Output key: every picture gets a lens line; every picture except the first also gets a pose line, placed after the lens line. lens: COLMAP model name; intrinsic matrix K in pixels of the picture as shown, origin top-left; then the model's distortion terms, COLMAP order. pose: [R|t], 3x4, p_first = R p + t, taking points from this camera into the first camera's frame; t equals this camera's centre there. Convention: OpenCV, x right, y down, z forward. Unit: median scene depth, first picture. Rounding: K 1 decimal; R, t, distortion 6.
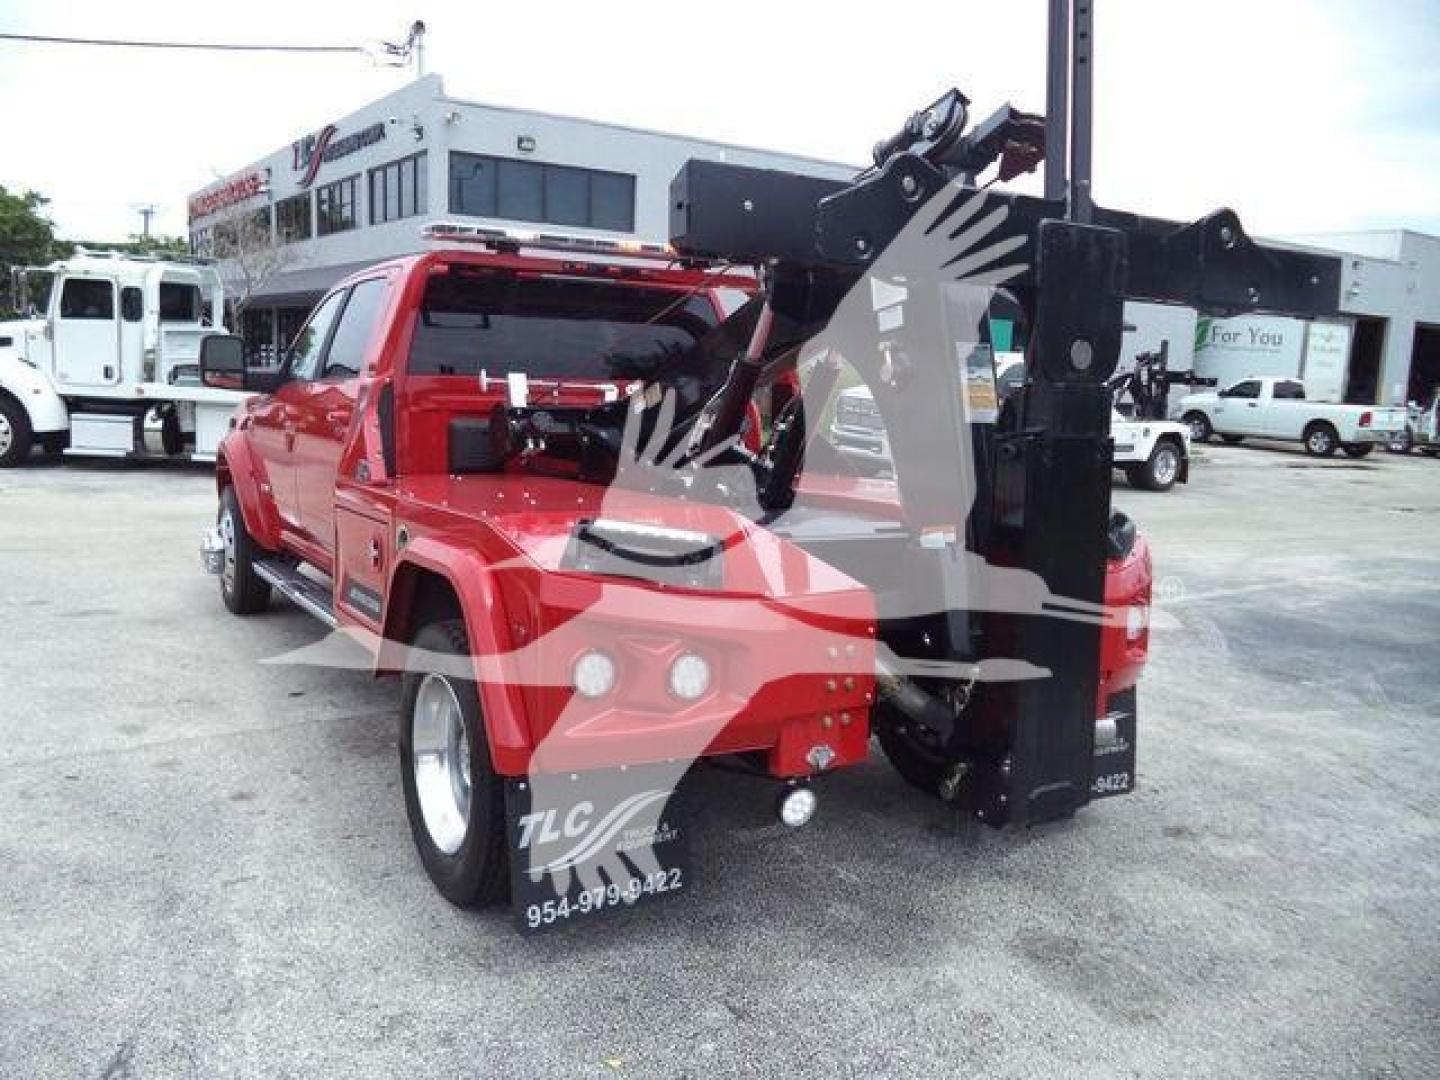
lens RADIAL K [[1170.8, 0, 722.5], [0, 1170.8, 533.8], [0, 0, 1]] dist [-0.035651, 0.009193]
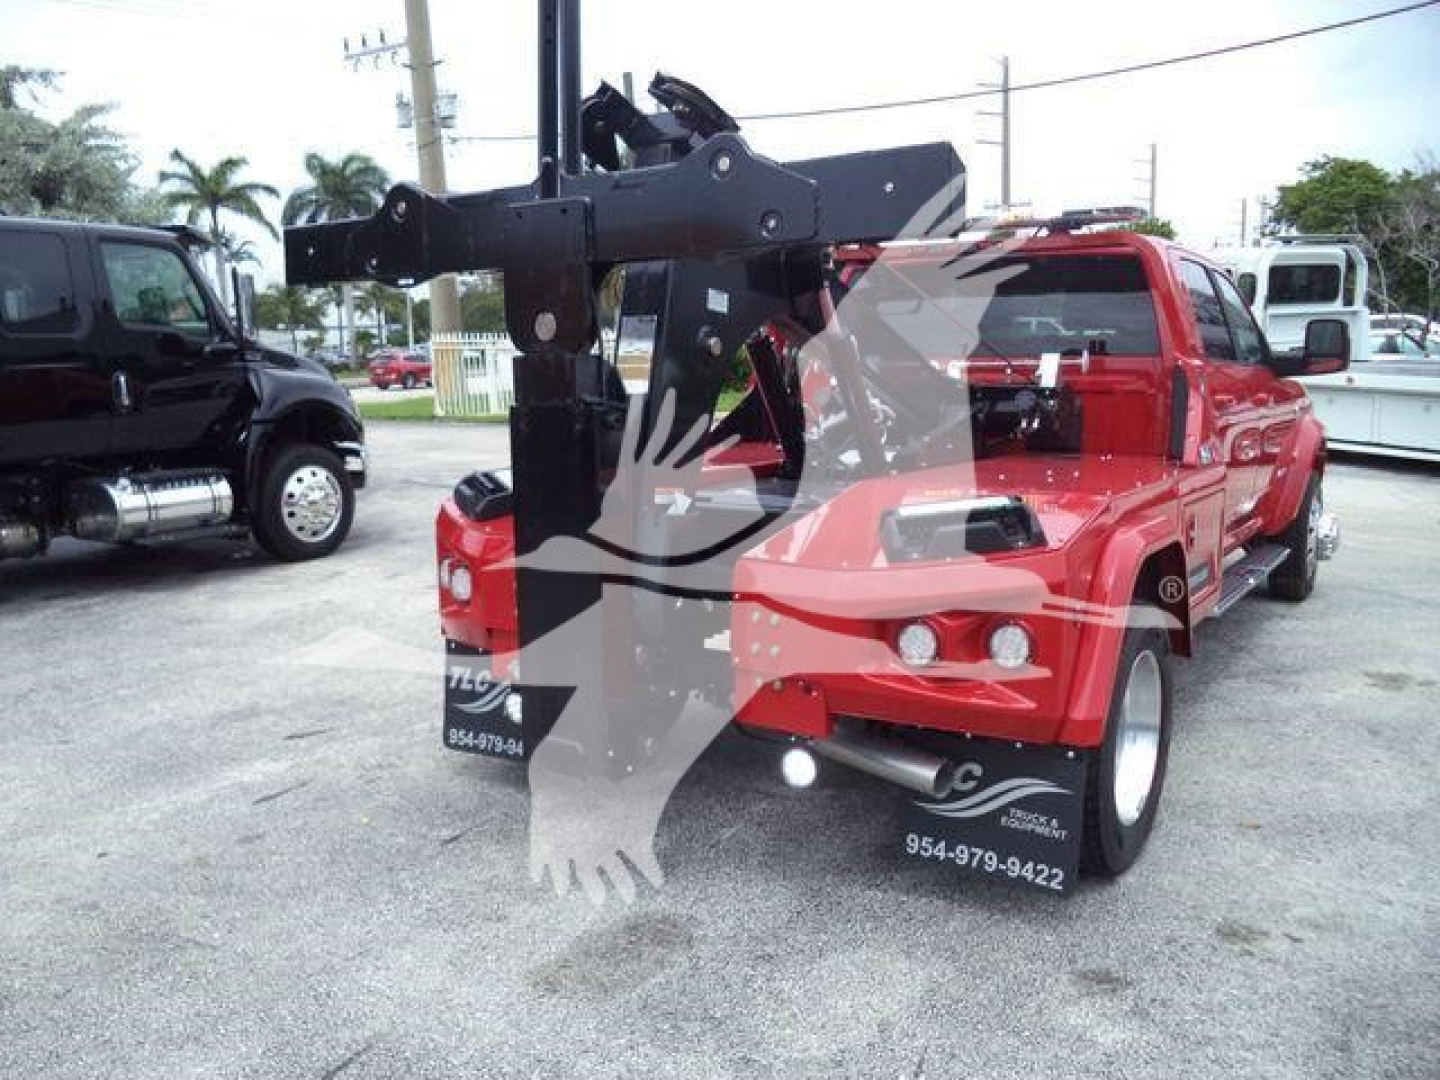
lens RADIAL K [[1170.8, 0, 724.2], [0, 1170.8, 534.4], [0, 0, 1]] dist [-0.035651, 0.009193]
pose [[0.413114, 0.101159, -0.905043, 0.835499], [-0.089120, 0.993532, 0.070370, -0.035580], [0.906308, 0.051586, 0.419457, 0.449920]]
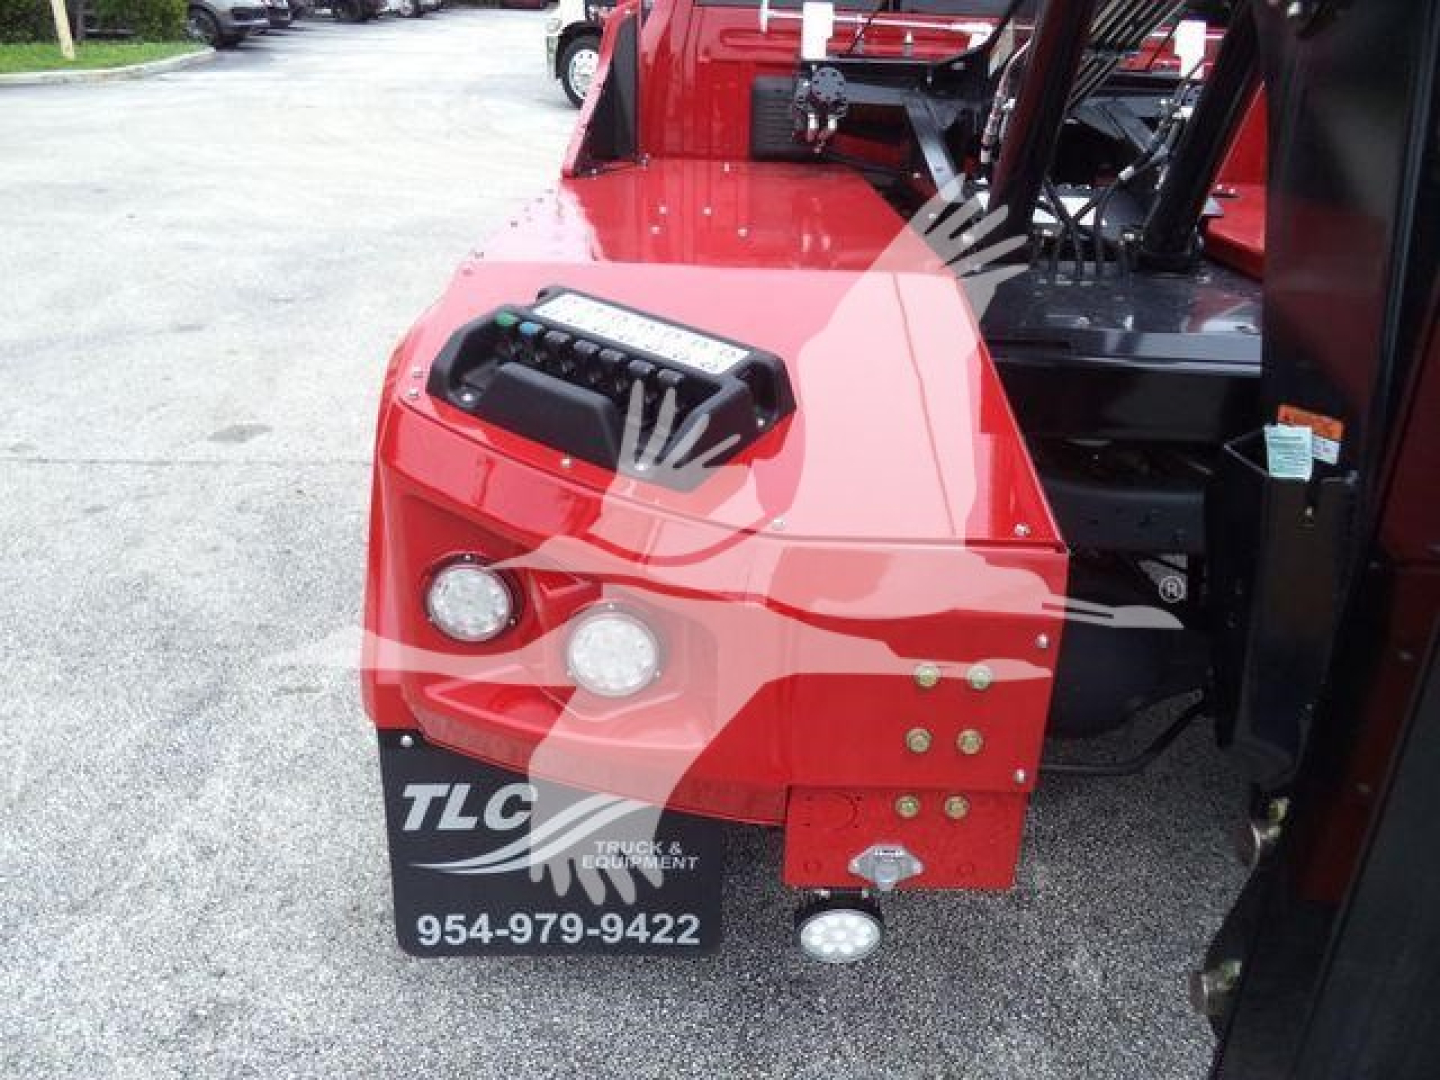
lens RADIAL K [[1170.8, 0, 717.8], [0, 1170.8, 545.3], [0, 0, 1]] dist [-0.035651, 0.009193]
pose [[0.849750, 0.218534, -0.479757, 0.148219], [-0.074031, 0.950483, 0.301829, -0.045340], [0.521961, -0.220963, 0.823852, 0.402939]]
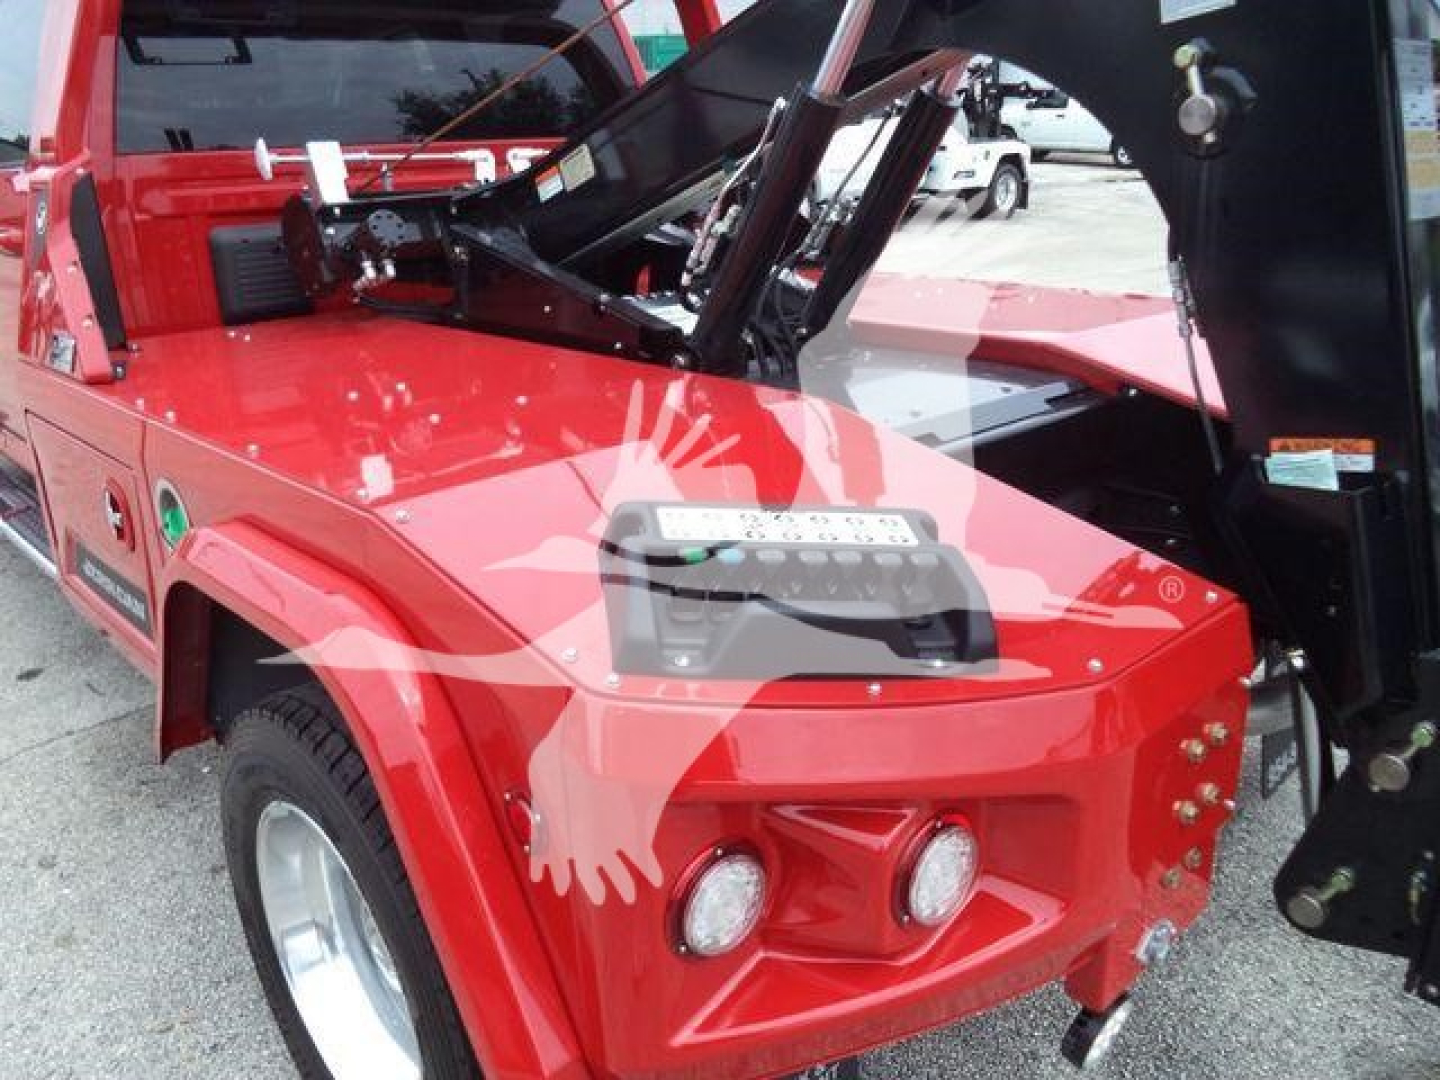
lens RADIAL K [[1170.8, 0, 725.8], [0, 1170.8, 539.8], [0, 0, 1]] dist [-0.035651, 0.009193]
pose [[0.978669, -0.114204, 0.170777, -0.106859], [0.073610, 0.970992, 0.227499, -0.066082], [-0.191805, -0.210075, 0.958686, 0.398354]]
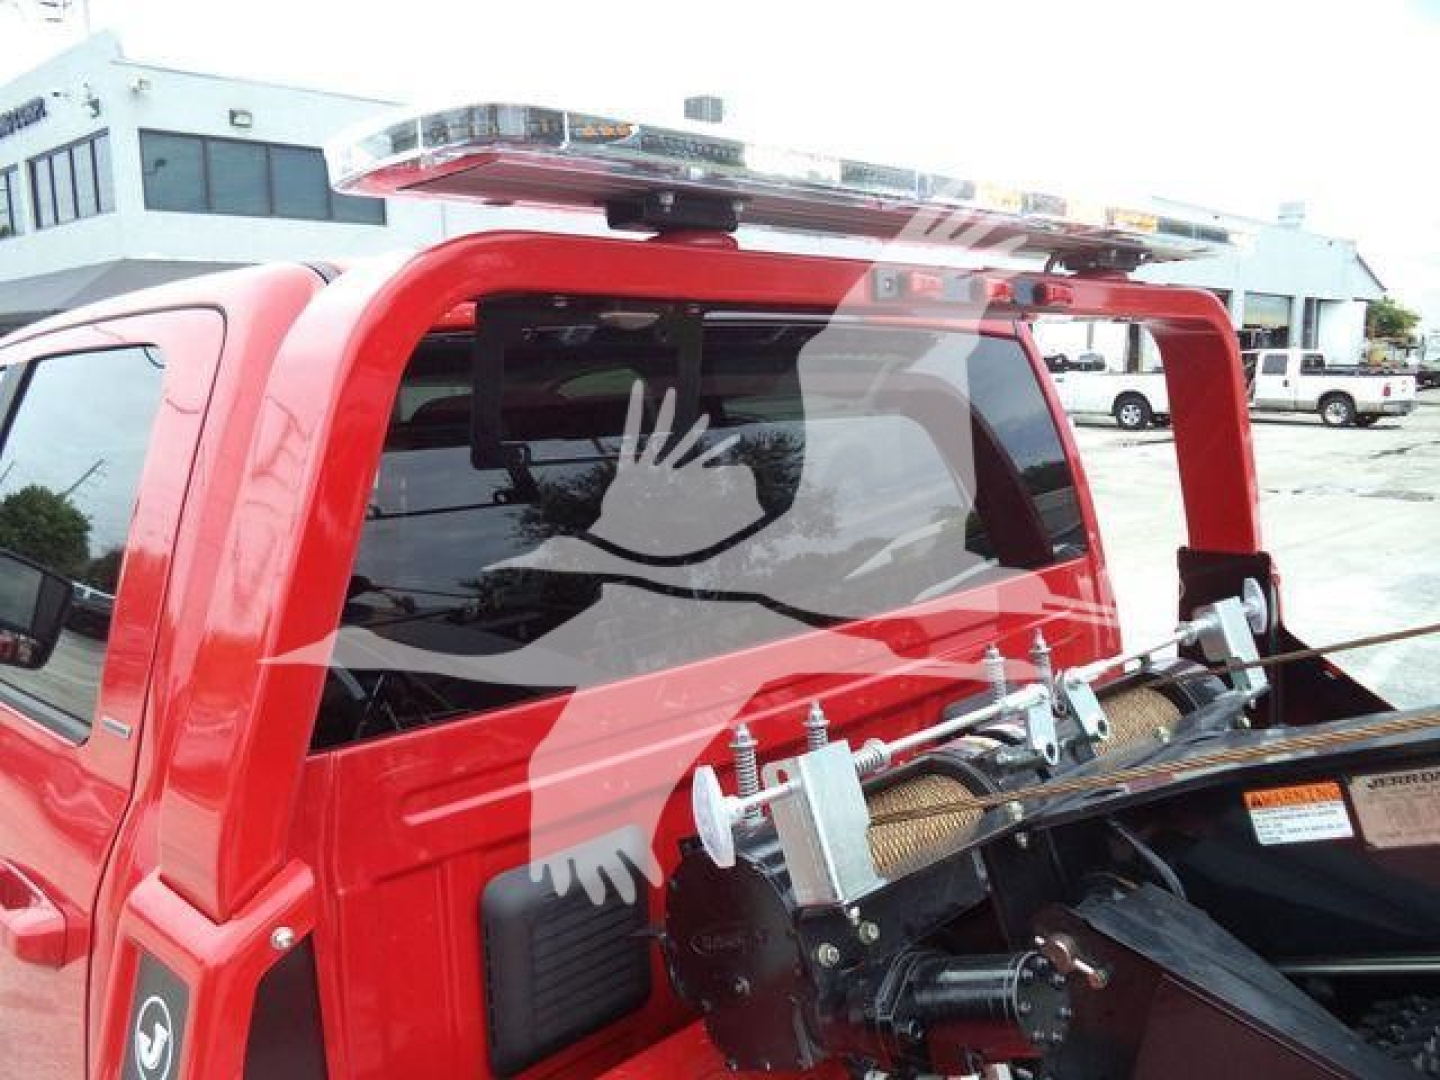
lens RADIAL K [[1170.8, 0, 729.3], [0, 1170.8, 516.6], [0, 0, 1]] dist [-0.035651, 0.009193]
pose [[0.969701, -0.090036, 0.227097, -0.252875], [0.090948, 0.995835, 0.006465, -0.194882], [-0.226733, 0.014385, 0.973851, 0.795389]]
